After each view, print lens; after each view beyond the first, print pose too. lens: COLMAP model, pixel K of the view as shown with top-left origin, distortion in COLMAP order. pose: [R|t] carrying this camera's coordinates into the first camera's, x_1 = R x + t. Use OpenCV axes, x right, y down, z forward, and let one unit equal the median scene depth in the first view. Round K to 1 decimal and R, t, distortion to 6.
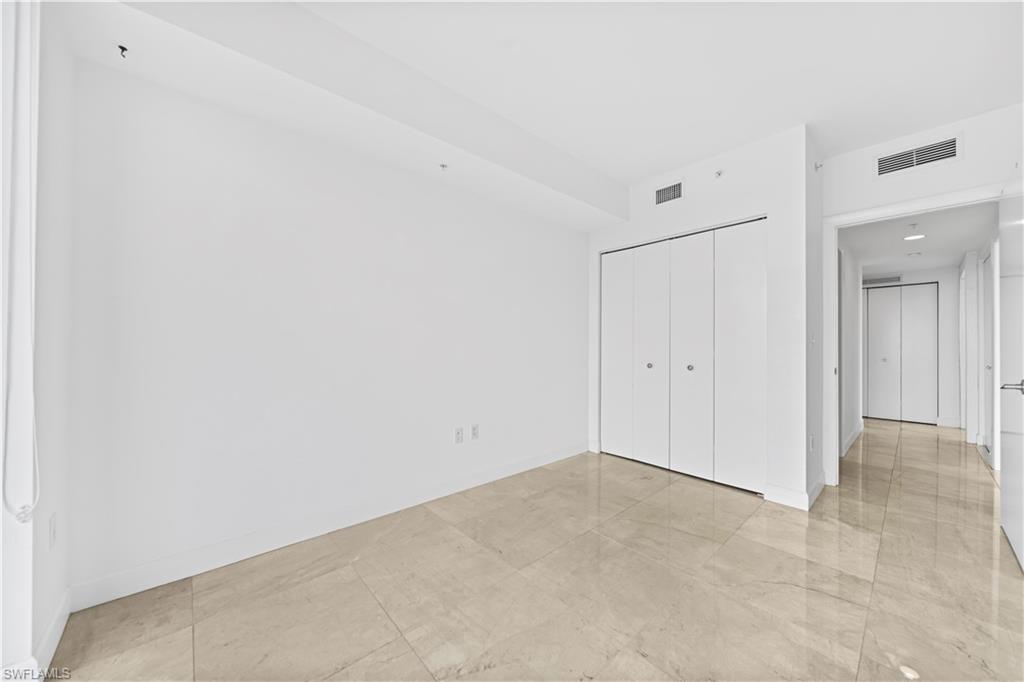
lens RADIAL K [[363.3, 0, 511.9], [0, 363.3, 342.0], [0, 0, 1]] dist [-0.001952, -0.000303]
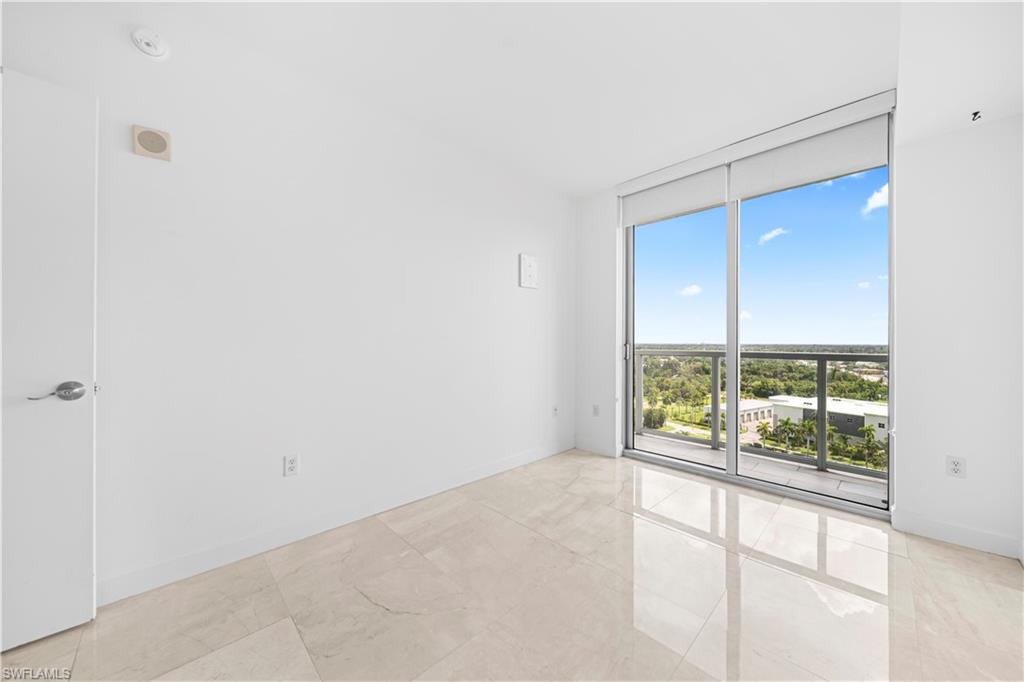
lens RADIAL K [[363.3, 0, 512.1], [0, 363.3, 341.2], [0, 0, 1]] dist [-0.001952, -0.000303]
pose [[-0.999255, -0.010773, -0.037046, 0.595316], [-0.010556, 0.999926, -0.006053, 0.014201], [0.037108, -0.005657, -0.999295, 2.185833]]
